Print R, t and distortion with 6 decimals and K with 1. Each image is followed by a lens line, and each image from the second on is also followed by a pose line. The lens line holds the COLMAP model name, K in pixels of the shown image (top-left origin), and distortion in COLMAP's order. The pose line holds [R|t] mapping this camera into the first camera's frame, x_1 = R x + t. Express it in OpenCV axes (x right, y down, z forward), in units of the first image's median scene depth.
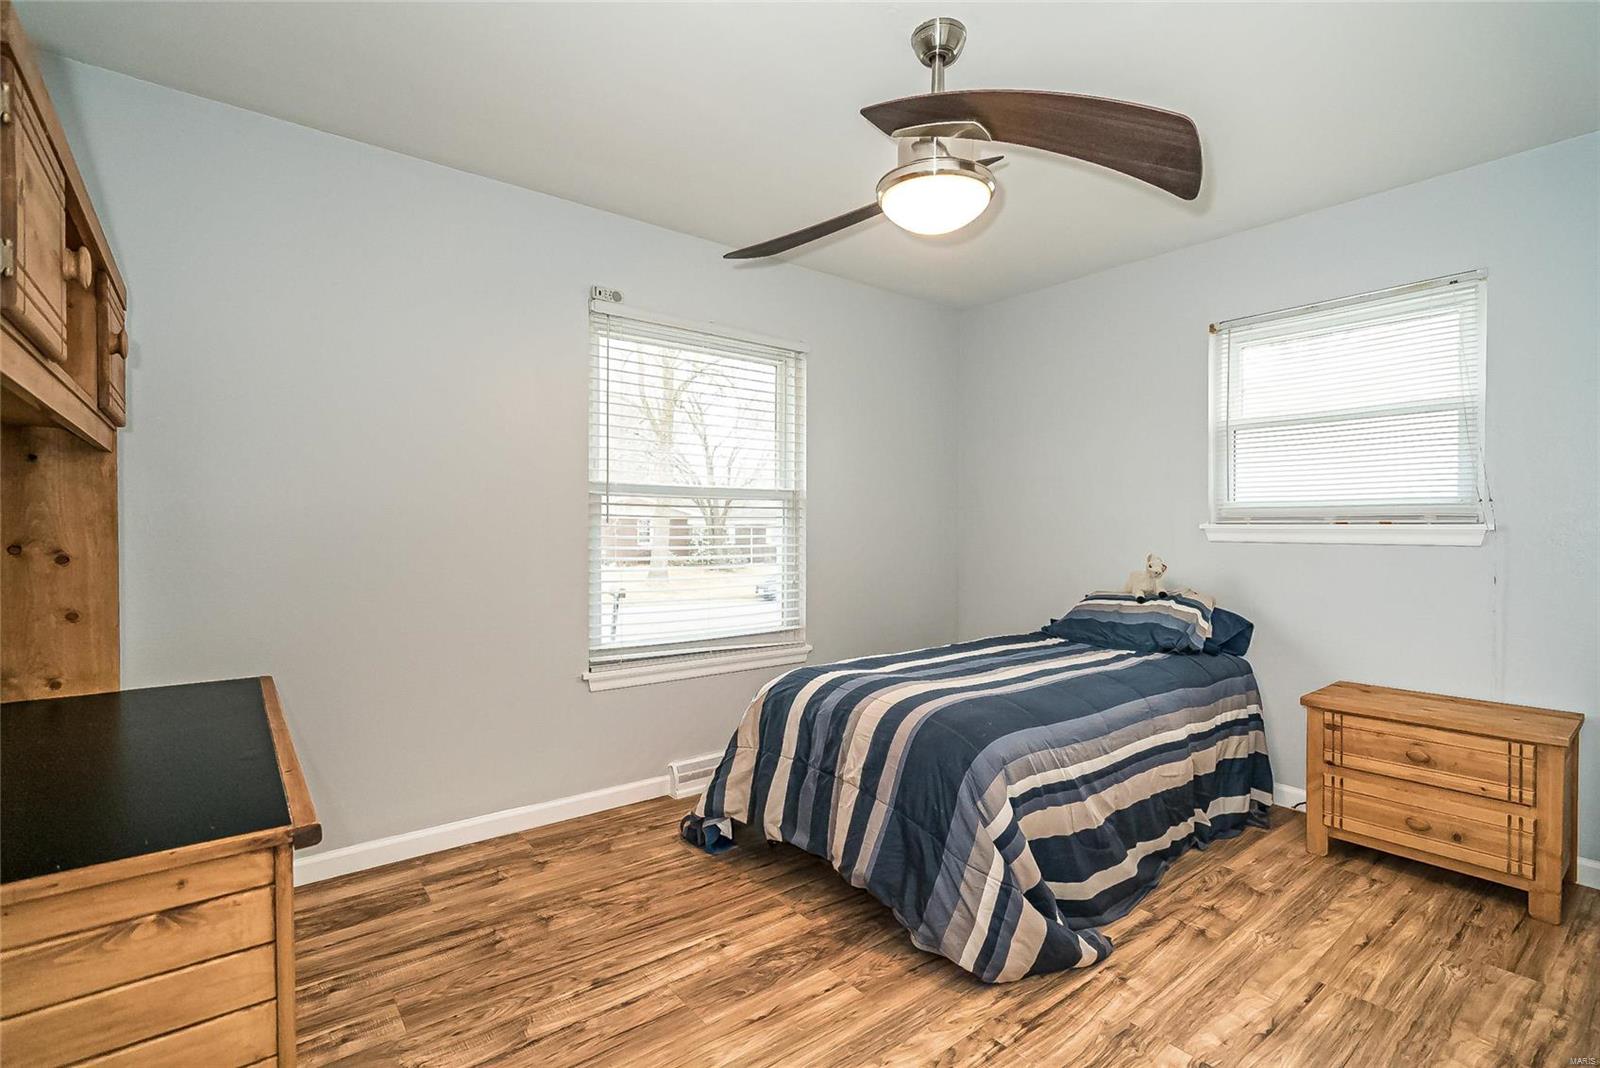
lens RADIAL K [[735.7, 0, 797.0], [0, 735.7, 533.5], [0, 0, 1]] dist [-0.005327, 0.002059]
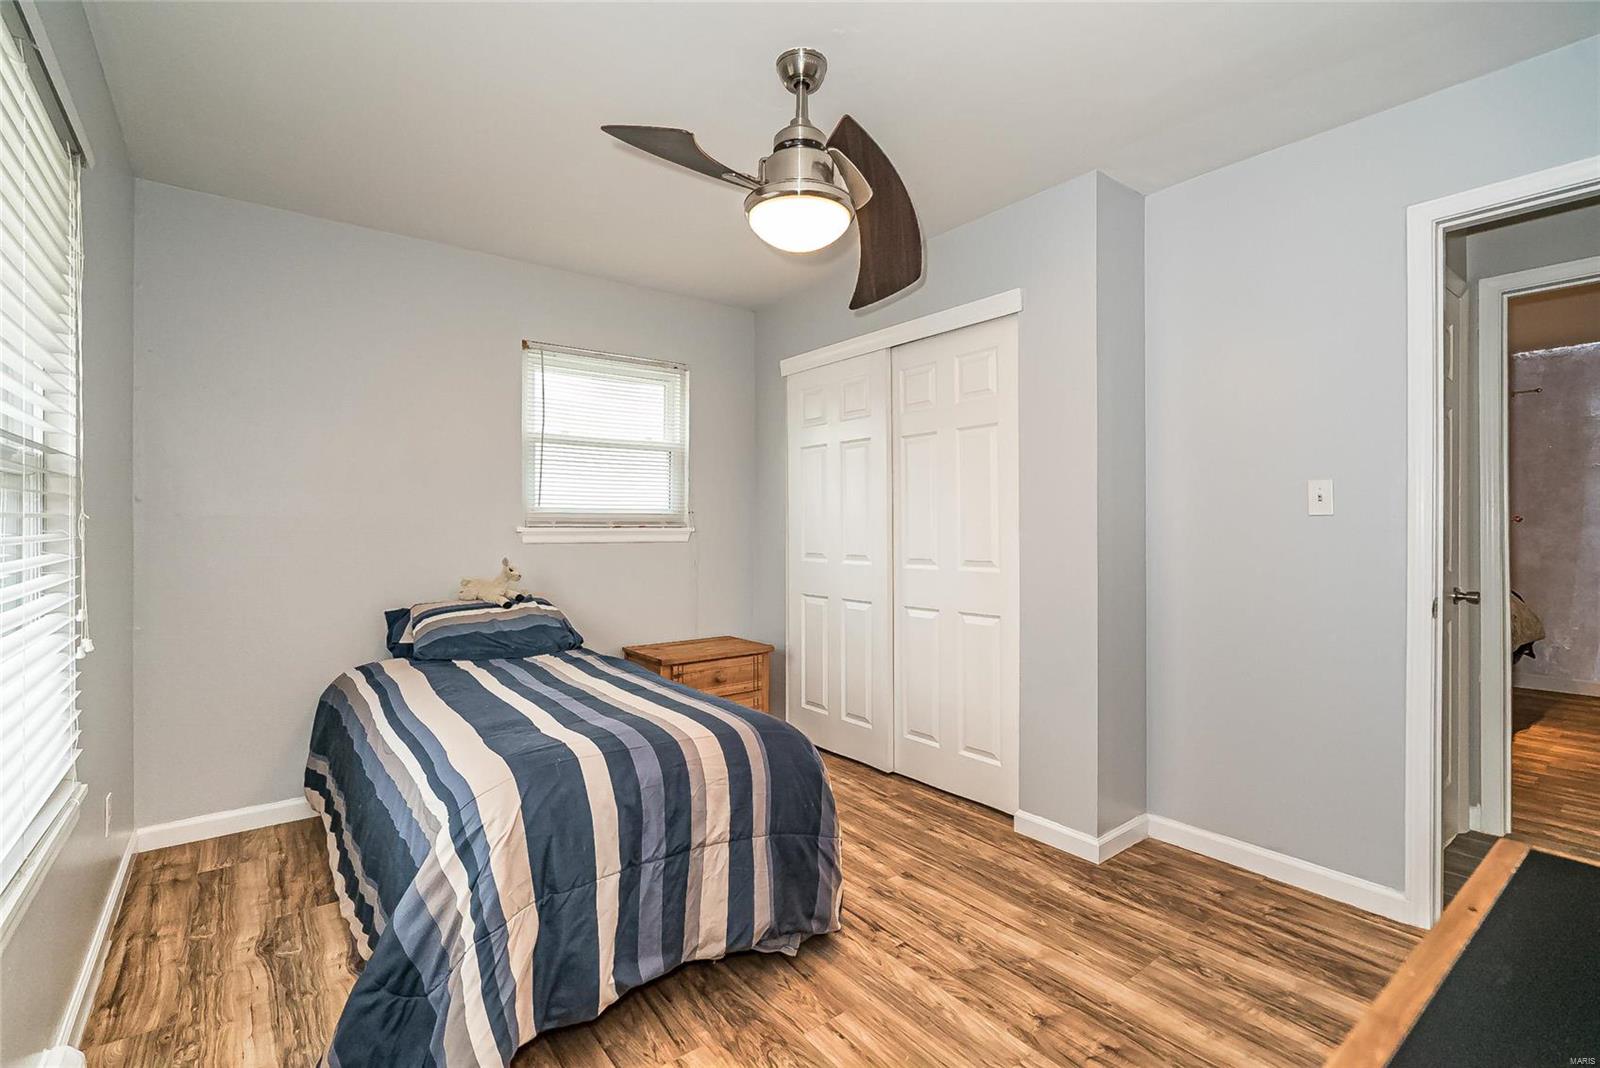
lens RADIAL K [[735.7, 0, 799.8], [0, 735.7, 529.3], [0, 0, 1]] dist [-0.005327, 0.002059]
pose [[0.009054, -0.004253, 0.999950, -0.630298], [0.009182, 0.999949, 0.004170, -0.013465], [-0.999917, 0.009144, 0.009093, 0.745476]]
